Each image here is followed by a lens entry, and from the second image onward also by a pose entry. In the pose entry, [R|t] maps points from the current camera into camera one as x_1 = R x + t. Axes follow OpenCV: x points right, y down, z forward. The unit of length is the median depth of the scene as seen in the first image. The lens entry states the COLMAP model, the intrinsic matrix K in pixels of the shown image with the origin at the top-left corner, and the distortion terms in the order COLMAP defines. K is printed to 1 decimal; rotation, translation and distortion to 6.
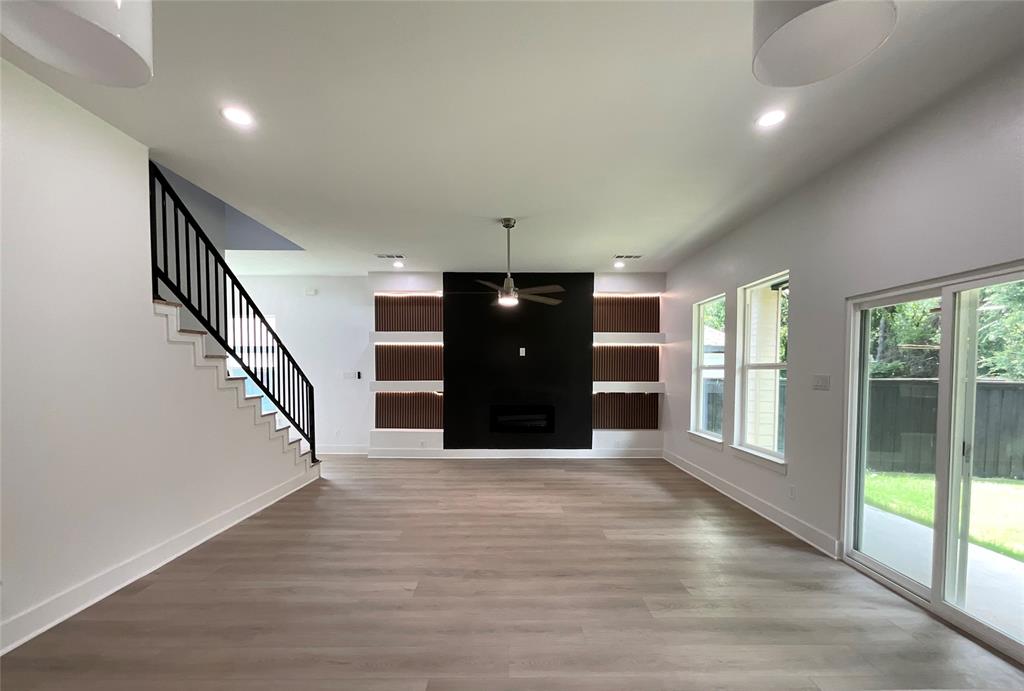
lens RADIAL K [[415.5, 0, 510.3], [0, 415.5, 386.6], [0, 0, 1]] dist [-0.010768, 0.009316]
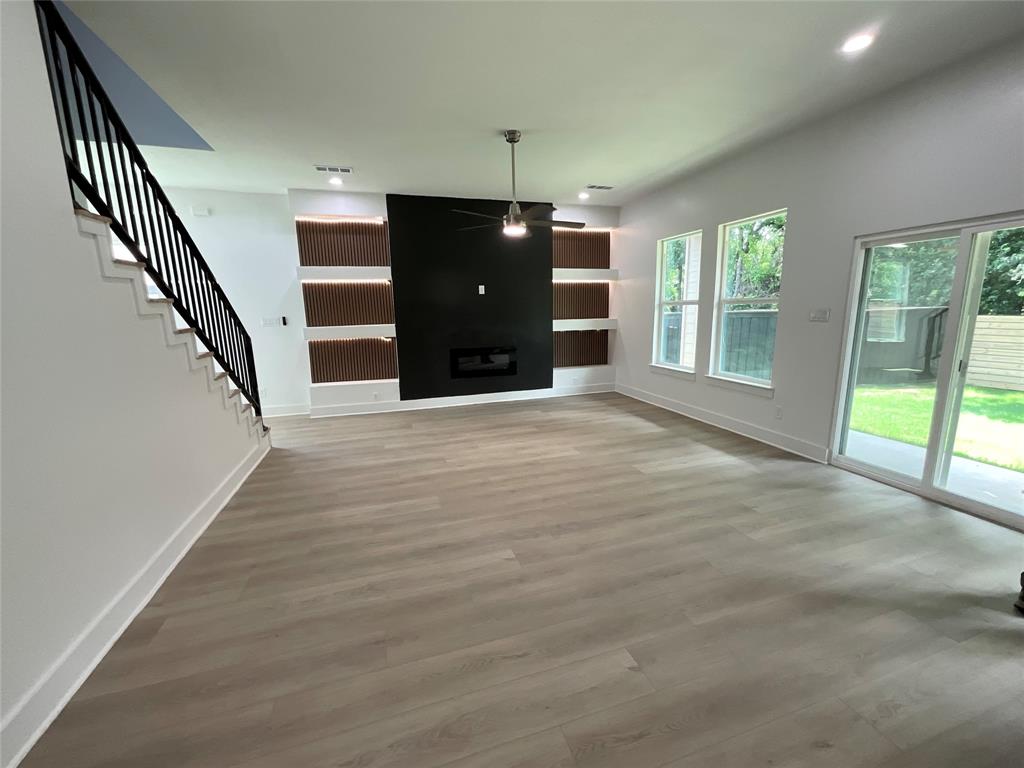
lens RADIAL K [[416.4, 0, 512.0], [0, 416.4, 384.0], [0, 0, 1]] dist [-0.004913, 0.000582]
pose [[0.955004, -0.074581, 0.287062, -0.247193], [0.034310, 0.989150, 0.142845, -0.007951], [-0.294601, -0.126568, 0.947202, 0.100041]]
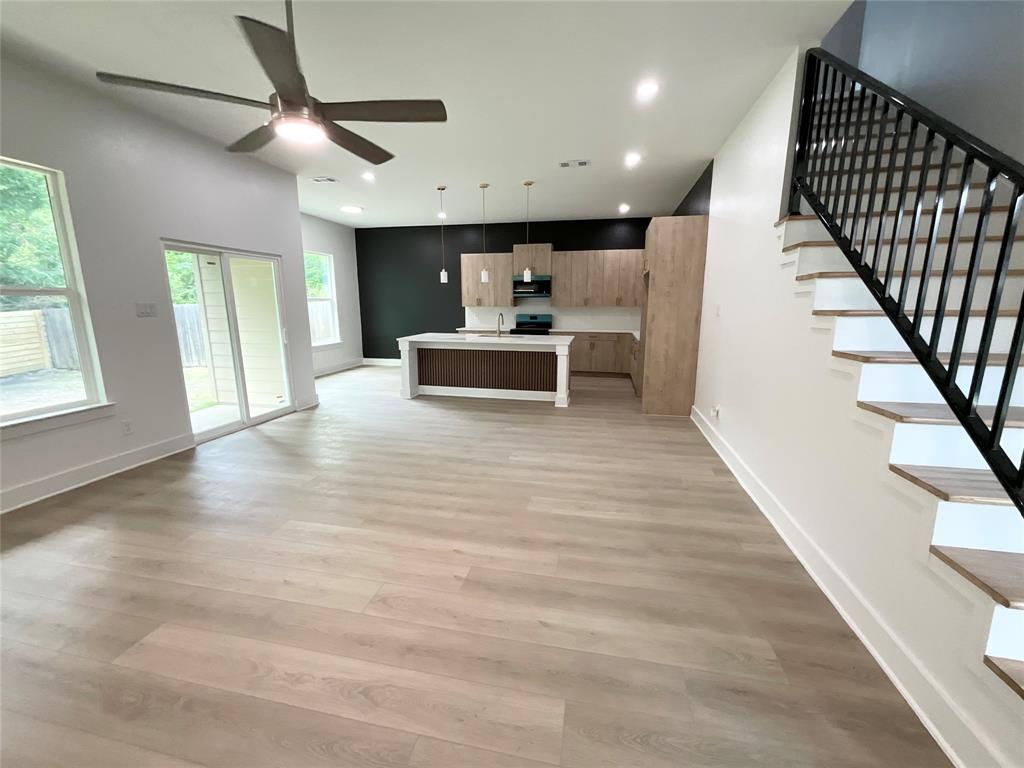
lens RADIAL K [[416.4, 0, 512.0], [0, 416.4, 384.0], [0, 0, 1]] dist [-0.004913, 0.000582]
pose [[-0.977533, -0.043559, 0.206235, -0.274812], [0.005267, 0.973062, 0.230484, -0.043030], [-0.210719, 0.226392, -0.950970, 1.215948]]
